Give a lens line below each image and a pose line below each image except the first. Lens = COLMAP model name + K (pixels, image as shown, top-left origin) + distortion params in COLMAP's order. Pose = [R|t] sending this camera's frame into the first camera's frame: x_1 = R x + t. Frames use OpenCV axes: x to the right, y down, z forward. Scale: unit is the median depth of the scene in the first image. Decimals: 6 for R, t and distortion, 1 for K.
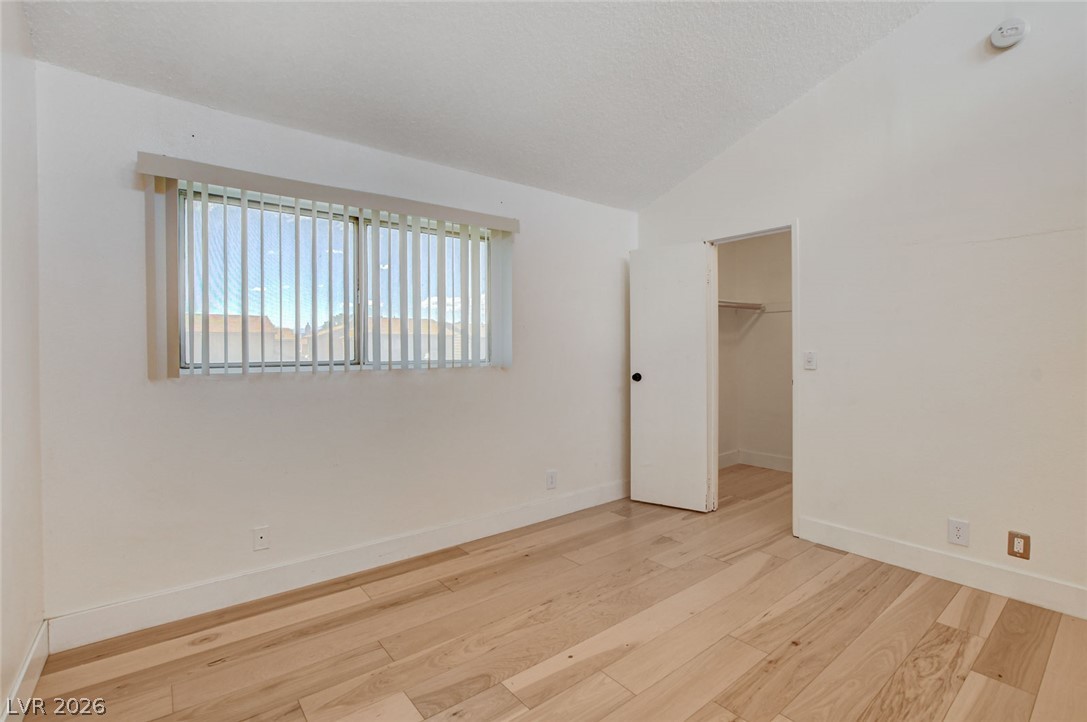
lens RADIAL K [[478.3, 0, 532.4], [0, 478.3, 358.0], [0, 0, 1]] dist [-0.028607, 0.005589]
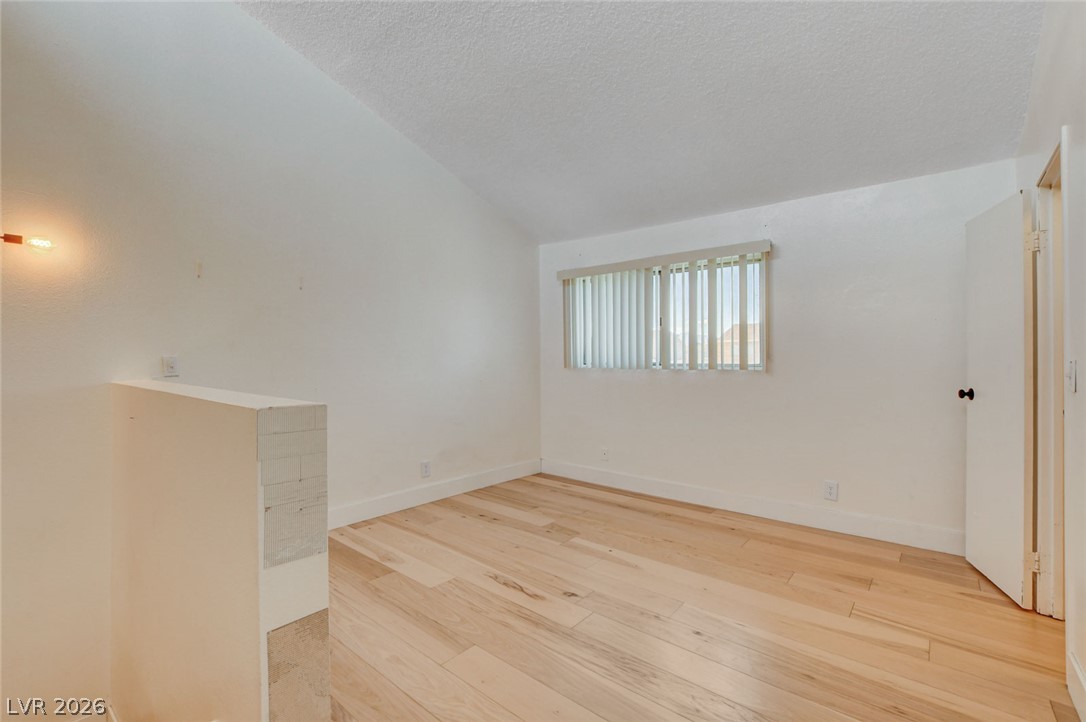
lens RADIAL K [[477.9, 0, 566.7], [0, 477.9, 353.6], [0, 0, 1]] dist [-0.028607, 0.005589]
pose [[0.249616, -0.002281, -0.968342, 1.122175], [-0.017114, 0.999831, -0.006767, -0.008141], [0.968194, 0.018262, 0.249535, 0.322017]]
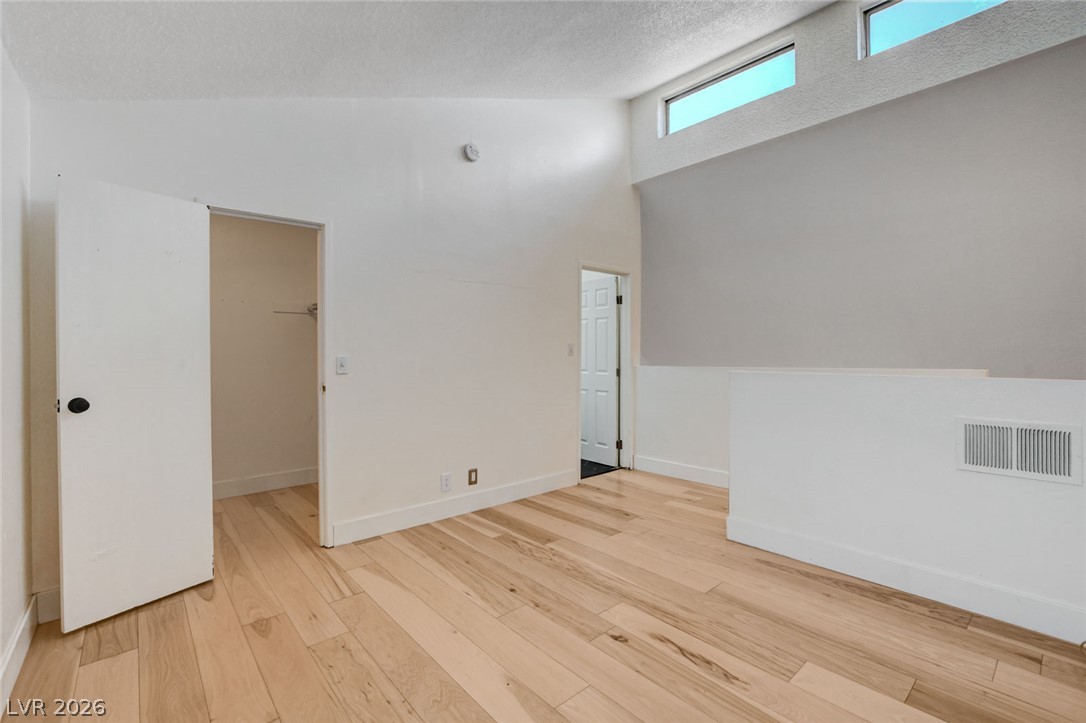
lens RADIAL K [[477.9, 0, 543.1], [0, 477.9, 359.4], [0, 0, 1]] dist [-0.028607, 0.005589]
pose [[-0.047287, -0.009510, 0.998836, -0.504118], [0.022828, 0.999683, 0.010598, -0.007994], [-0.998620, 0.023302, -0.047055, 0.711589]]
